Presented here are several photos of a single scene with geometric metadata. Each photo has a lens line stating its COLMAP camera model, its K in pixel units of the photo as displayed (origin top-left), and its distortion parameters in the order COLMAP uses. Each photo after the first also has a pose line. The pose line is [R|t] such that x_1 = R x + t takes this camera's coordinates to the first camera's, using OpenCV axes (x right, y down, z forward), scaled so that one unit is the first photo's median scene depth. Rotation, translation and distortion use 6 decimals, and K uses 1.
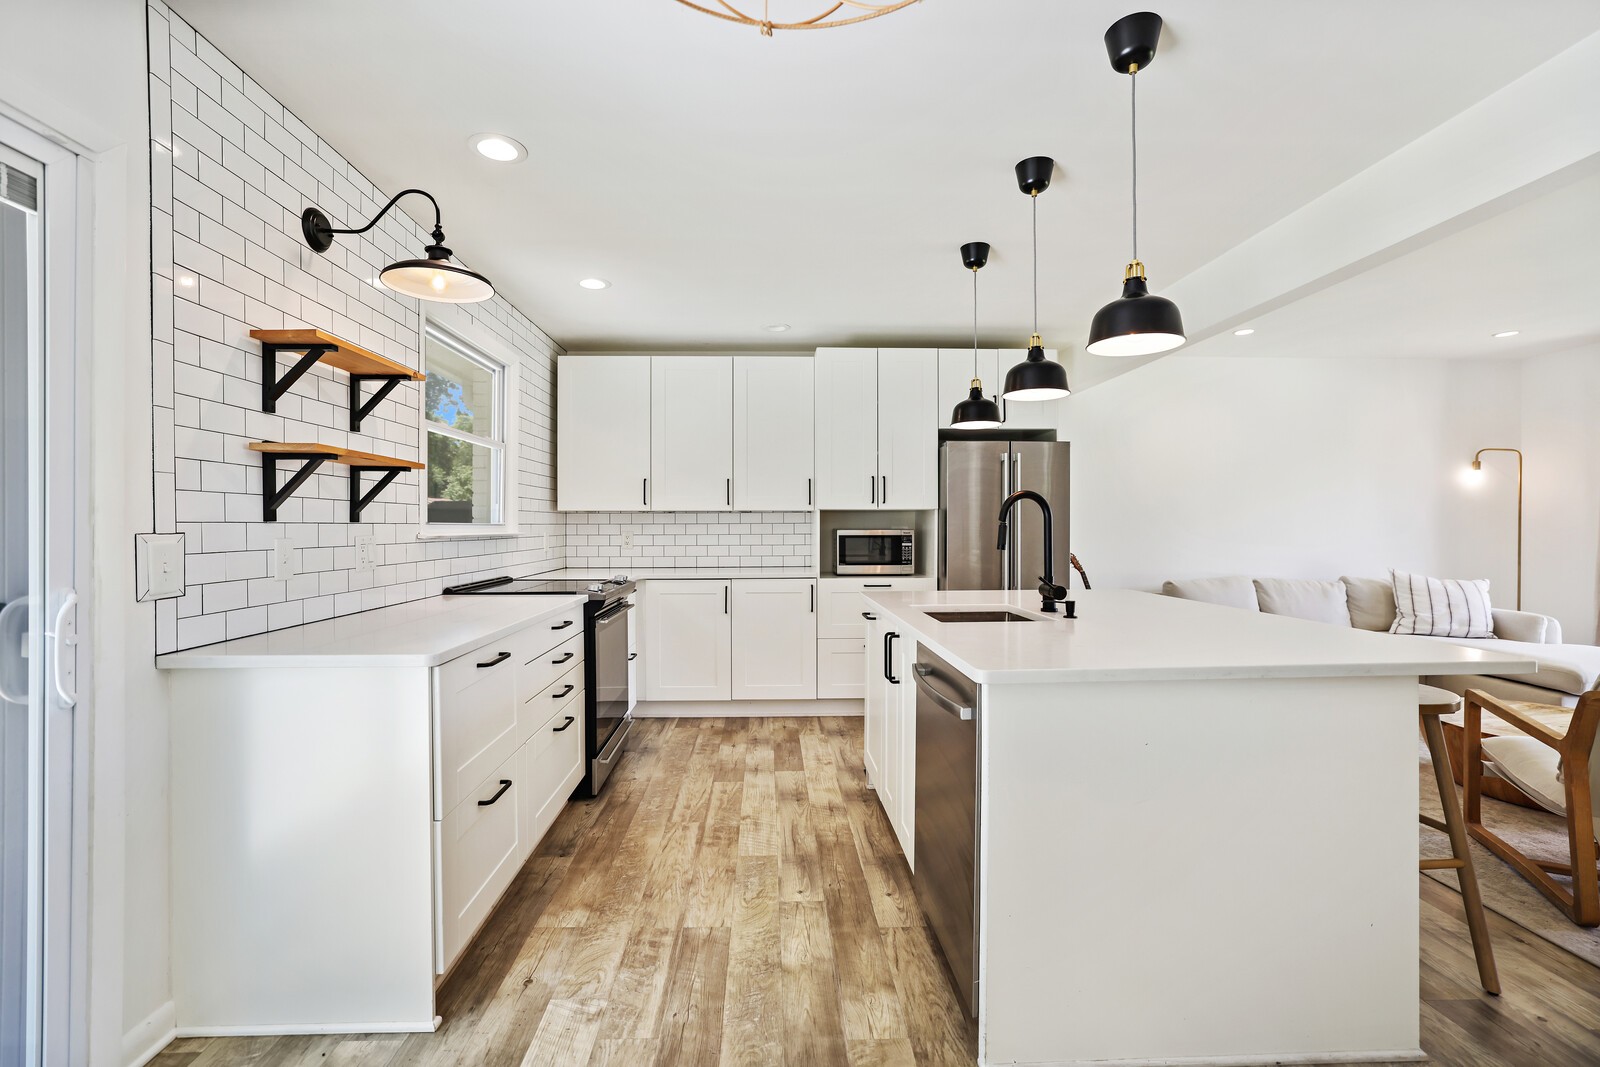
lens RADIAL K [[680.8, 0, 794.2], [0, 680.8, 538.1], [0, 0, 1]] dist [0.002625, 0.000049]
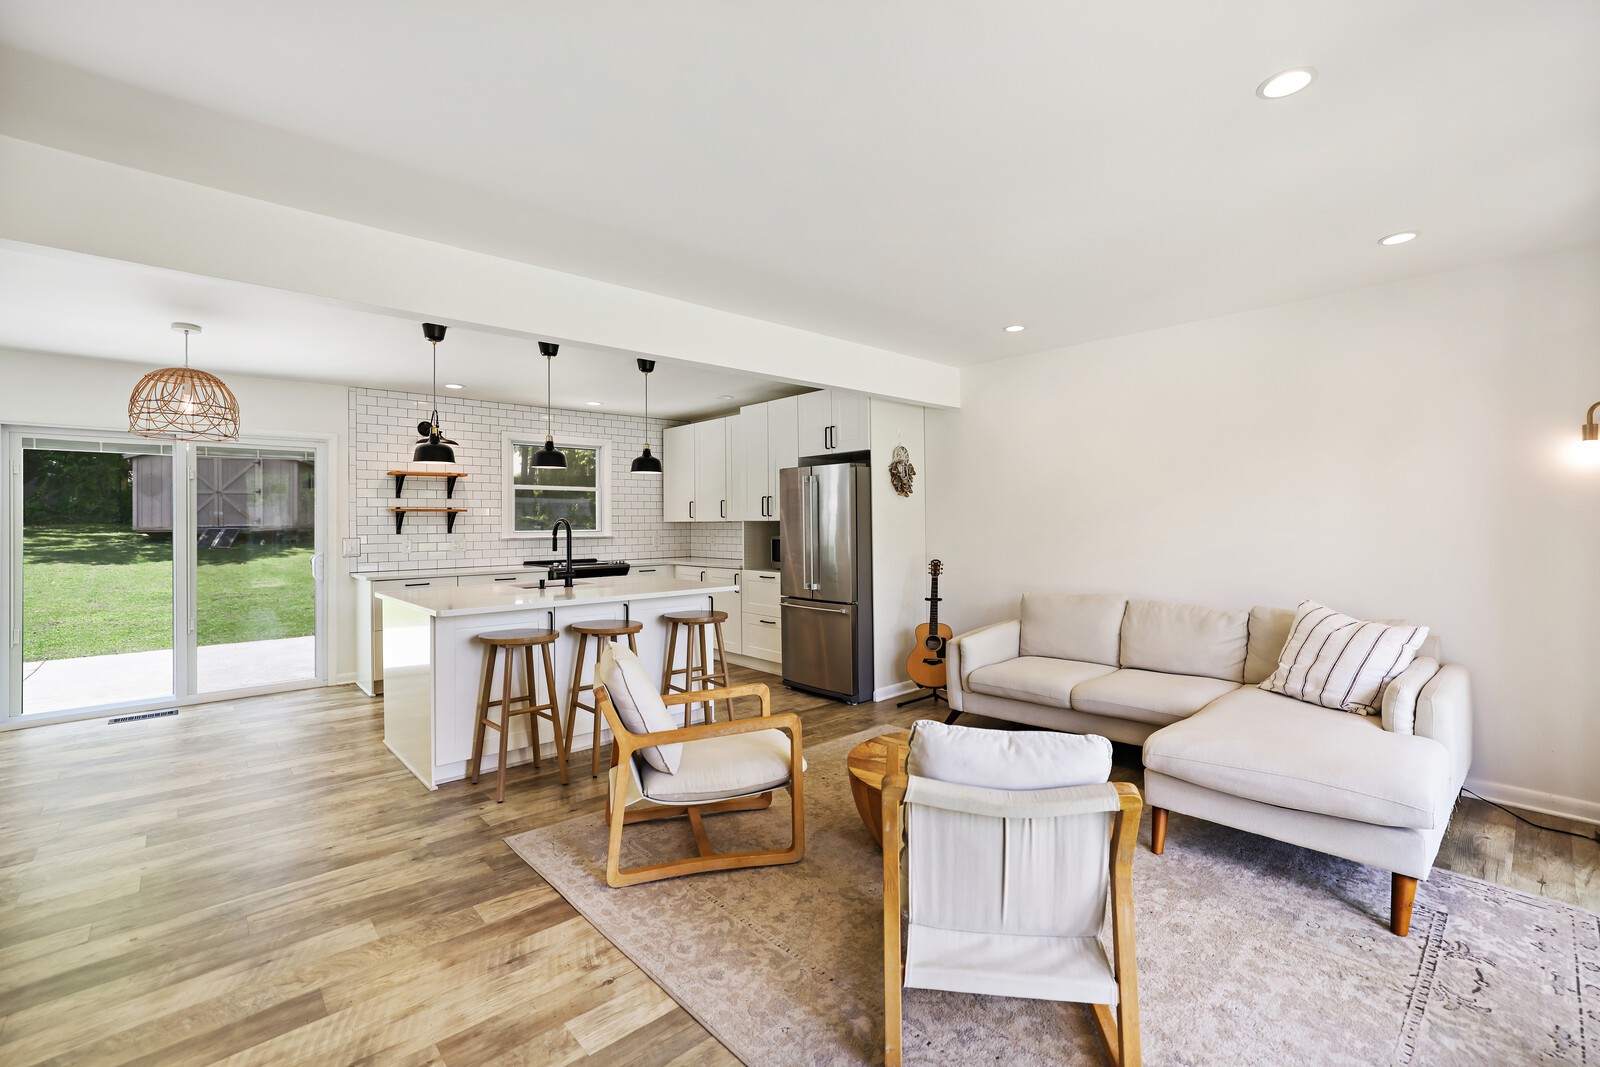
lens RADIAL K [[680.8, 0, 802.5], [0, 680.8, 522.8], [0, 0, 1]] dist [0.002625, 0.000049]
pose [[0.655969, -0.000991, -0.754787, 1.704171], [-0.007346, 0.999943, -0.007697, -0.040217], [0.754752, 0.010594, 0.655925, 0.237777]]
